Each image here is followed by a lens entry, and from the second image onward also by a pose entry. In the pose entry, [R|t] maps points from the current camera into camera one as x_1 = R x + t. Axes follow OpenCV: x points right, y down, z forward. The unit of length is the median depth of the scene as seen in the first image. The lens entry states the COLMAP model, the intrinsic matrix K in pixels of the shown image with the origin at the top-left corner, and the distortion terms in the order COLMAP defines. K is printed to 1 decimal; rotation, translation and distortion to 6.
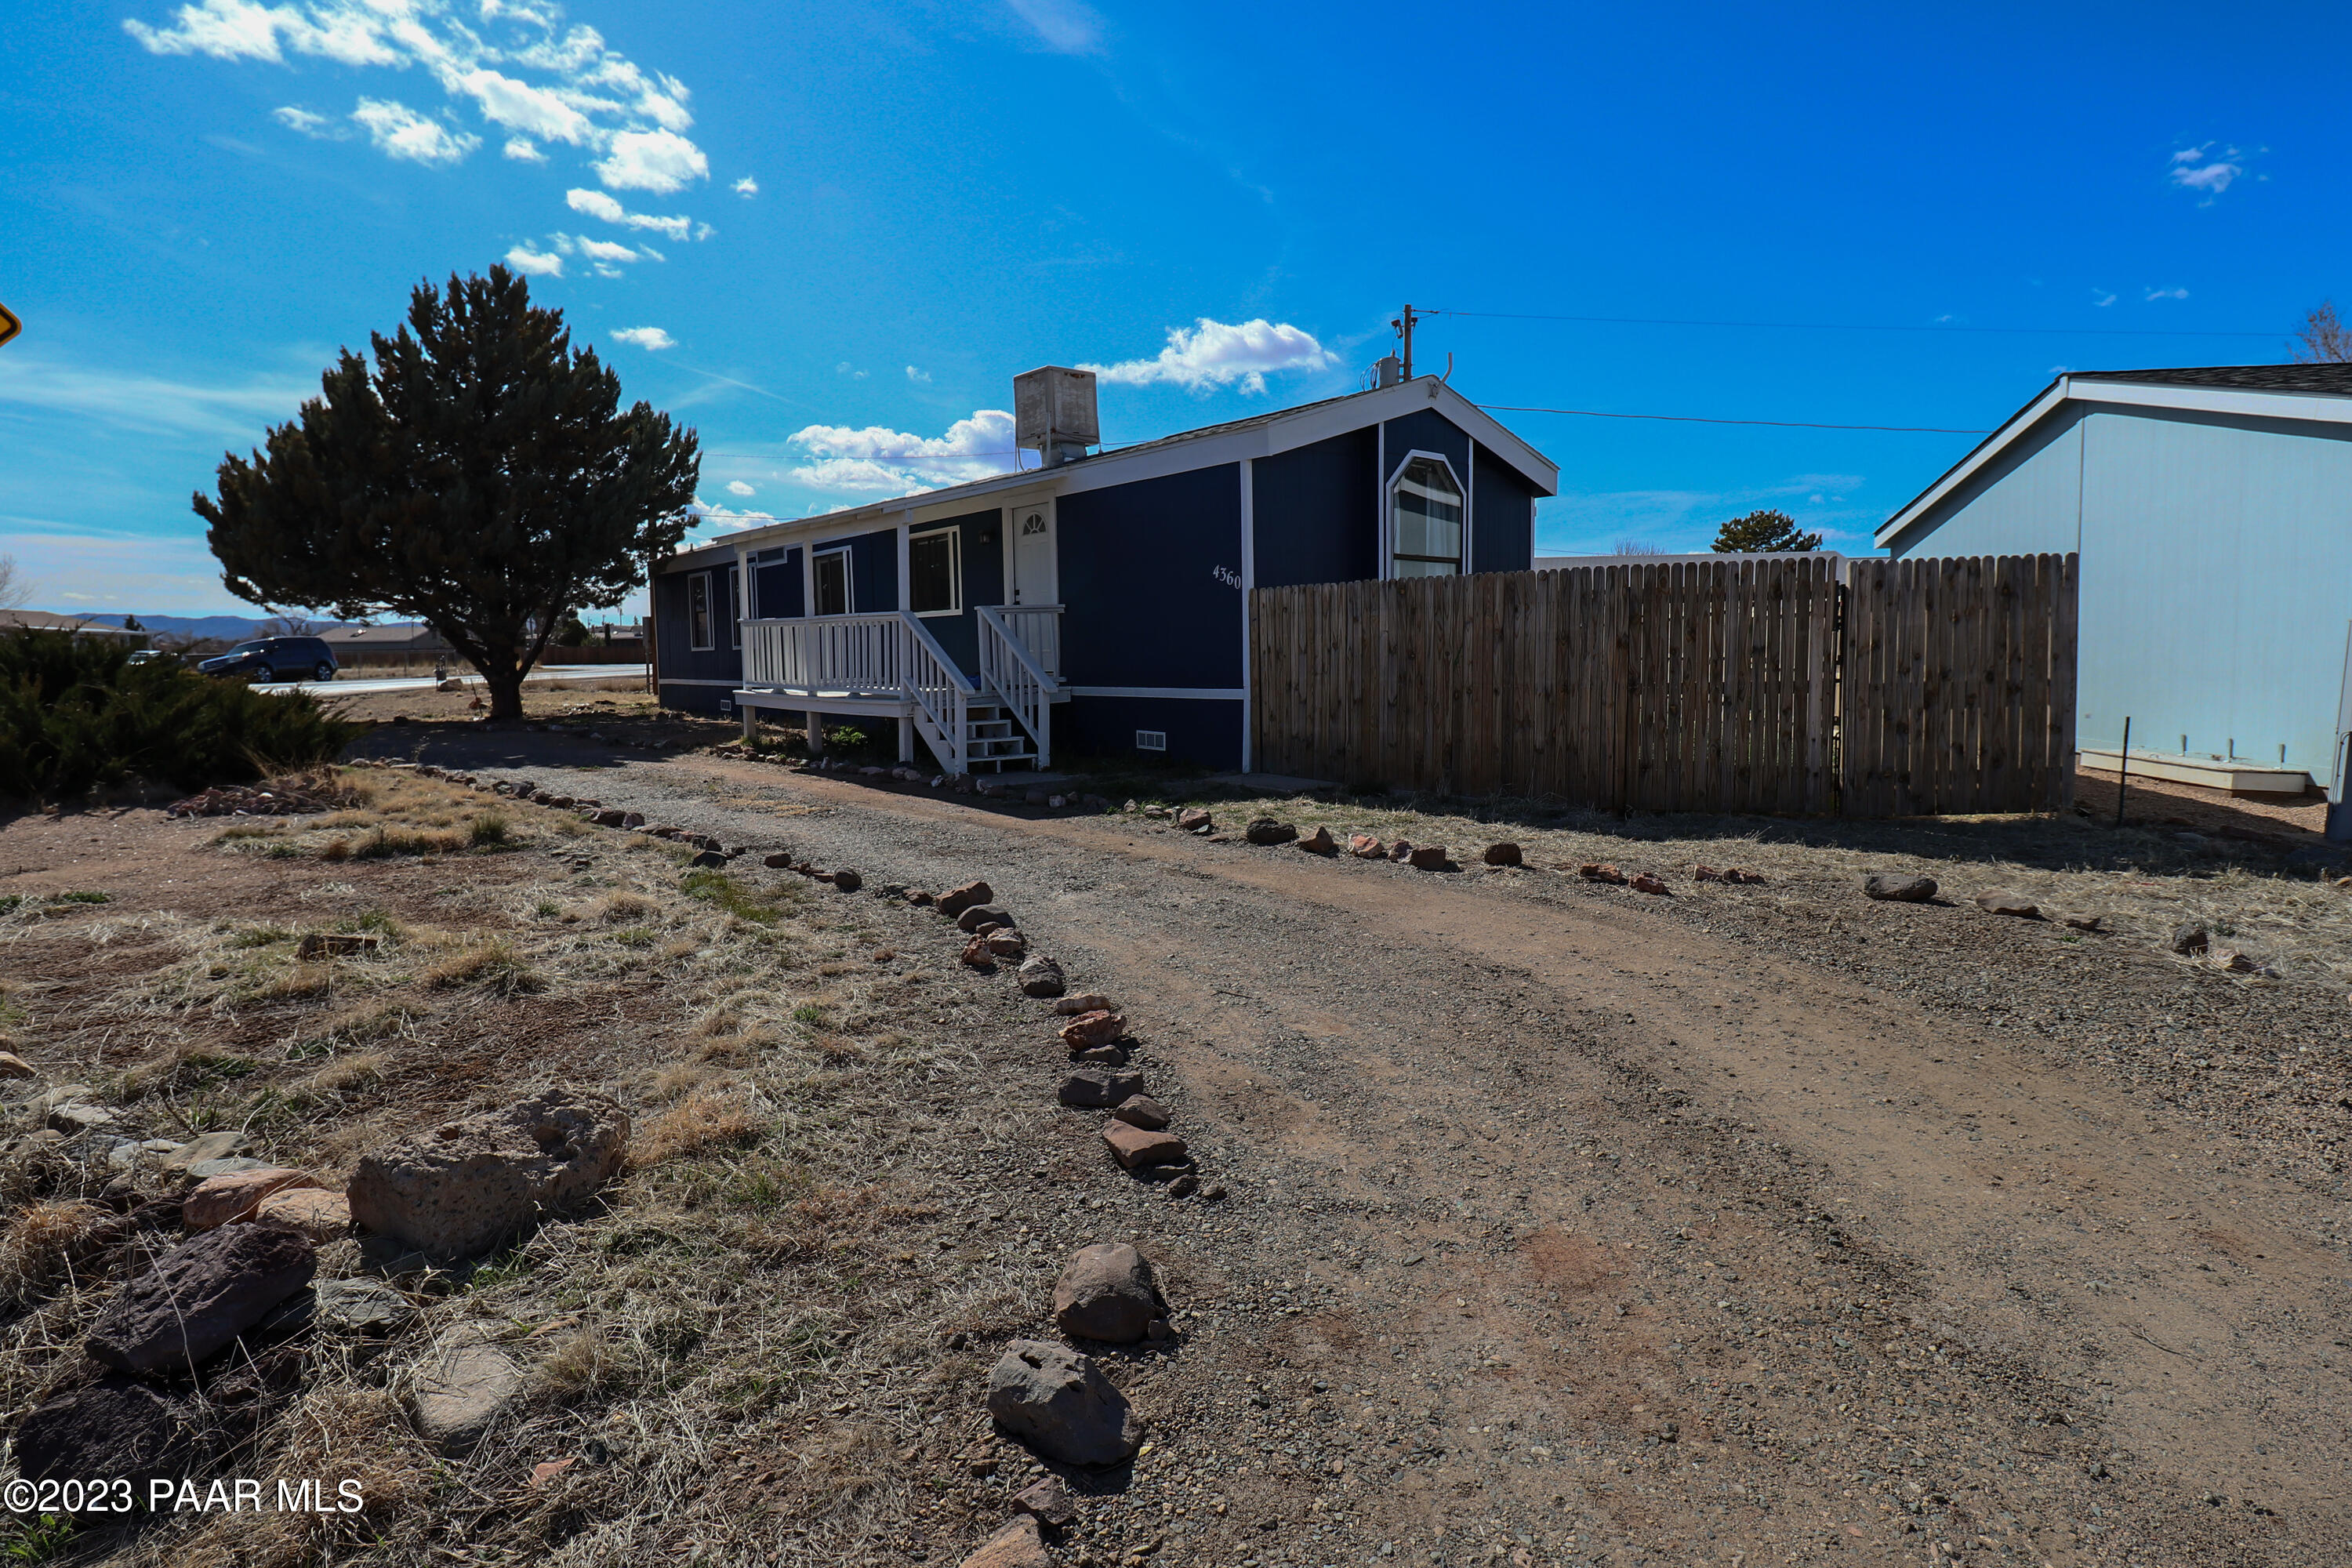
lens RADIAL K [[1227.9, 0, 1190.4], [0, 1227.9, 770.8], [0, 0, 1]] dist [-0.005373, -0.008092]
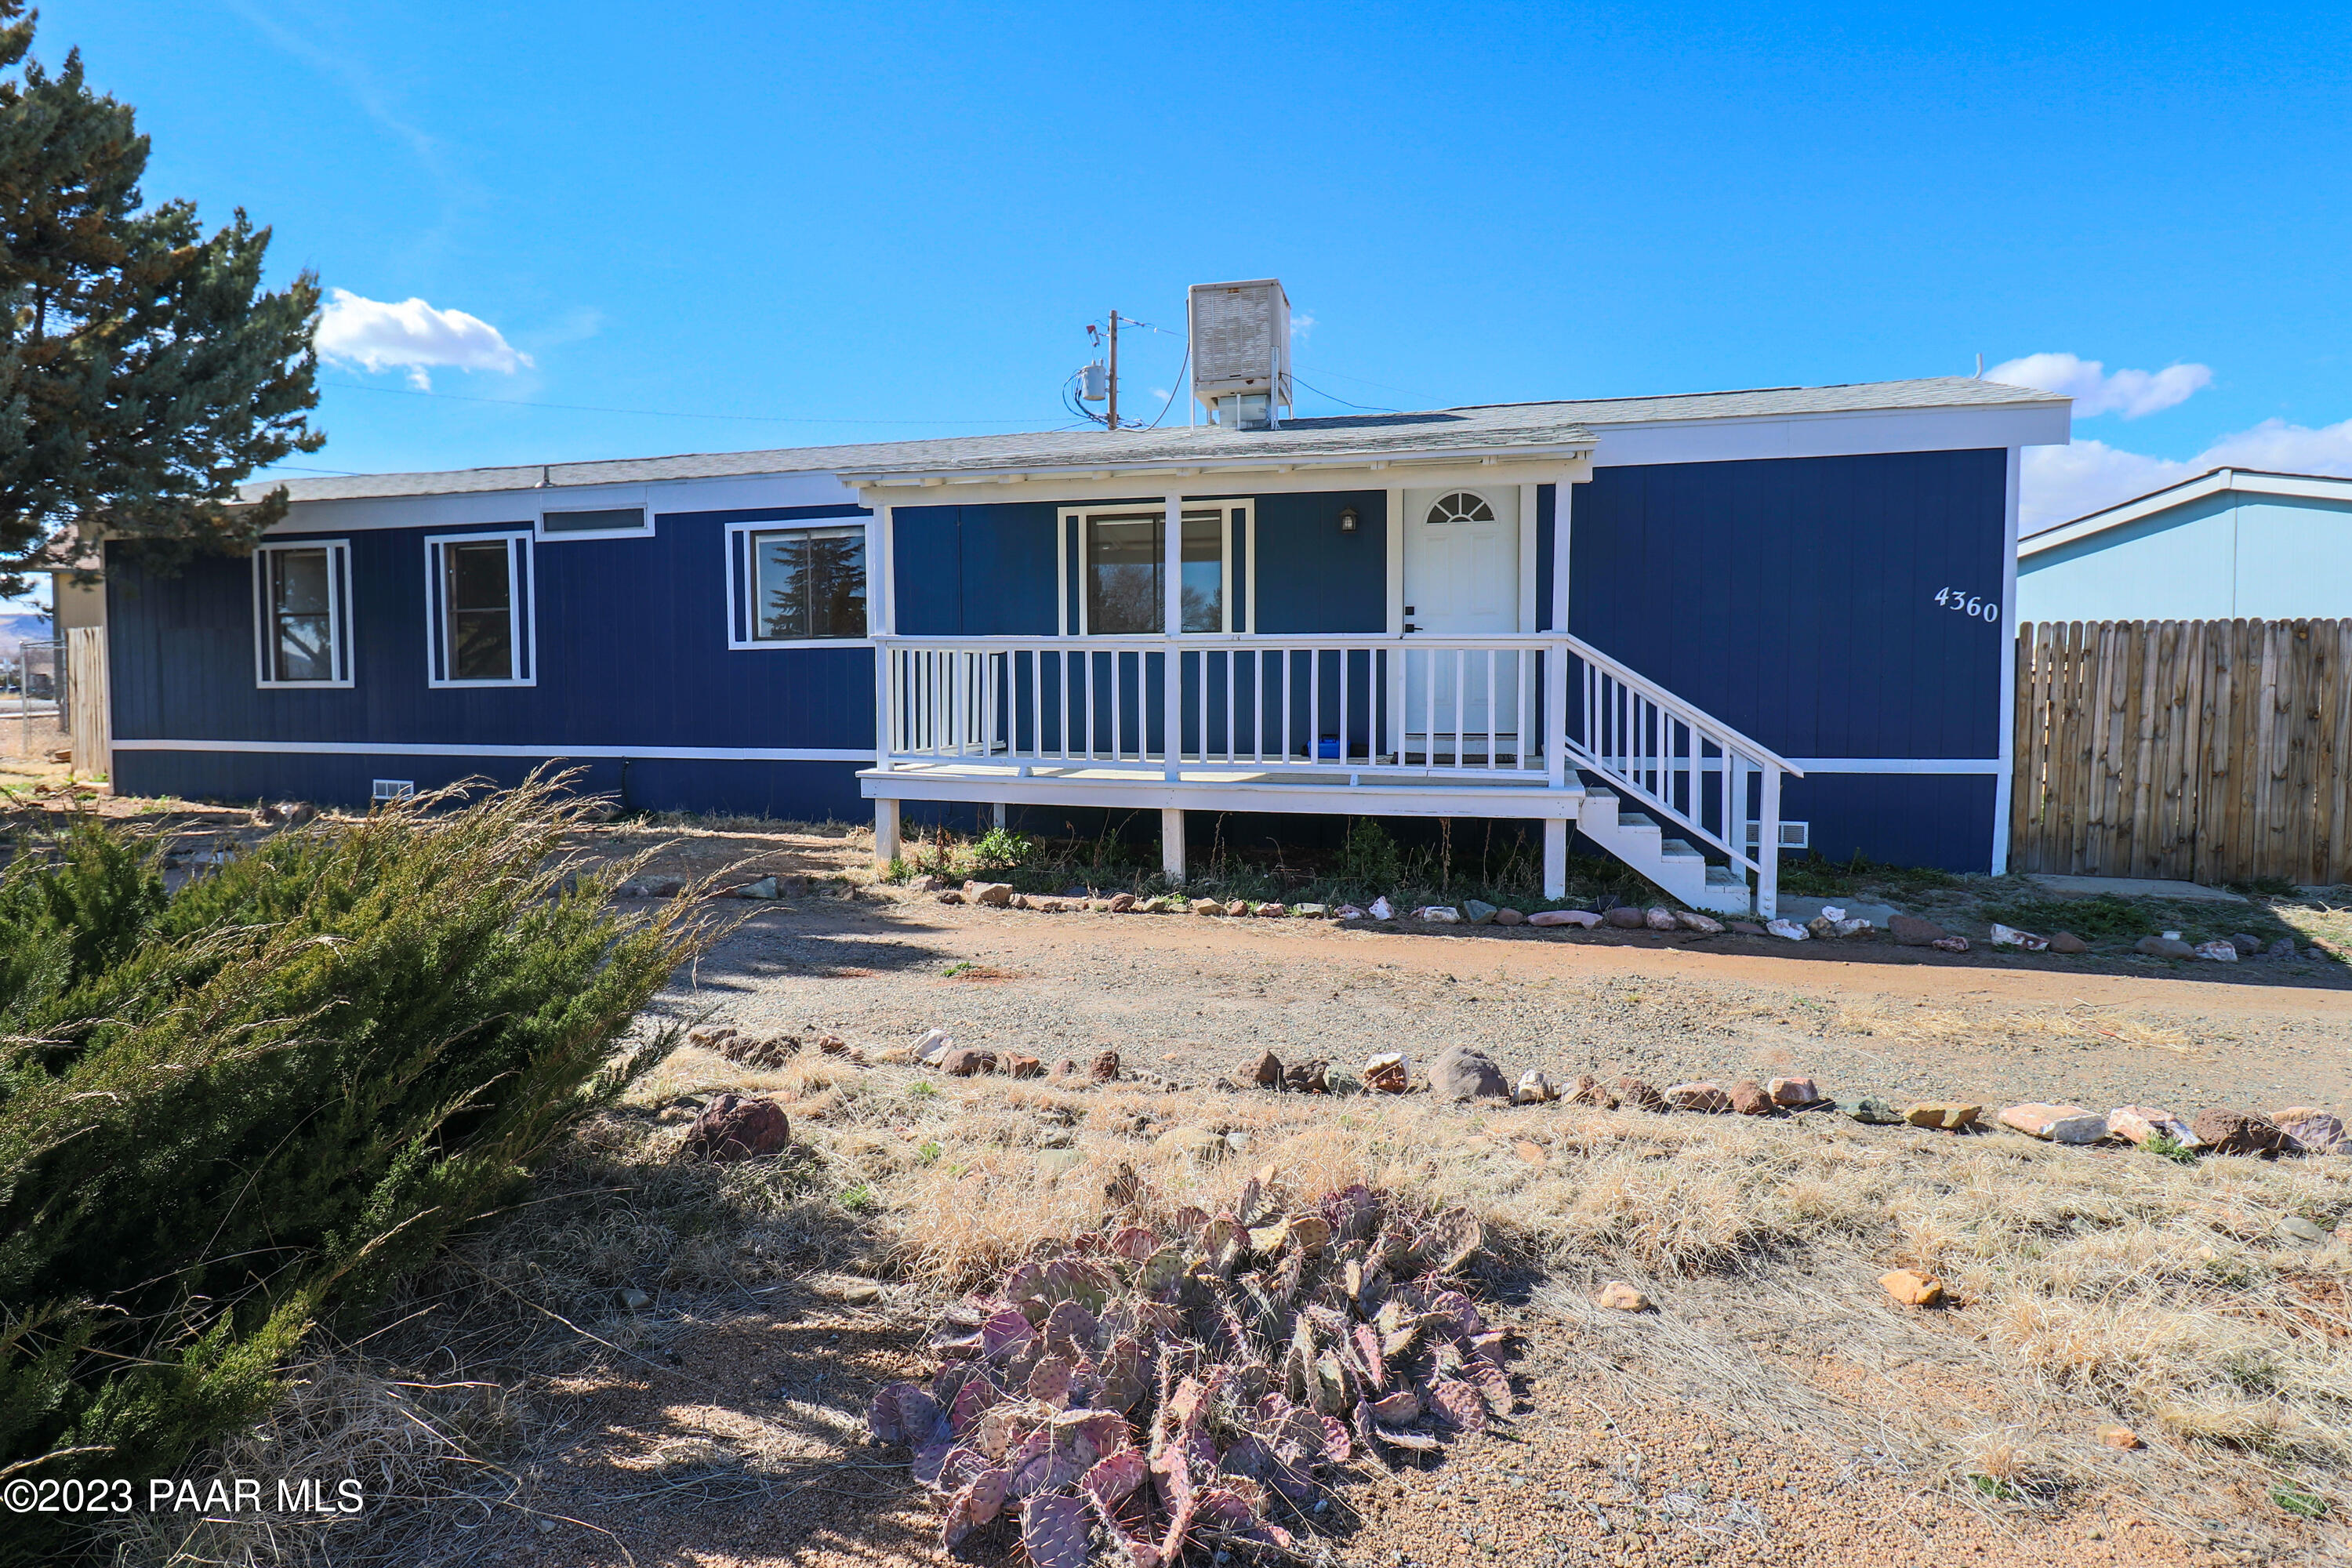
lens RADIAL K [[1227.9, 0, 1174.6], [0, 1227.9, 762.4], [0, 0, 1]] dist [-0.005373, -0.008092]
pose [[0.814613, -0.023134, 0.579544, -0.727461], [0.045844, 0.998646, -0.024576, -0.064559], [-0.578191, 0.046589, 0.814571, 0.644848]]
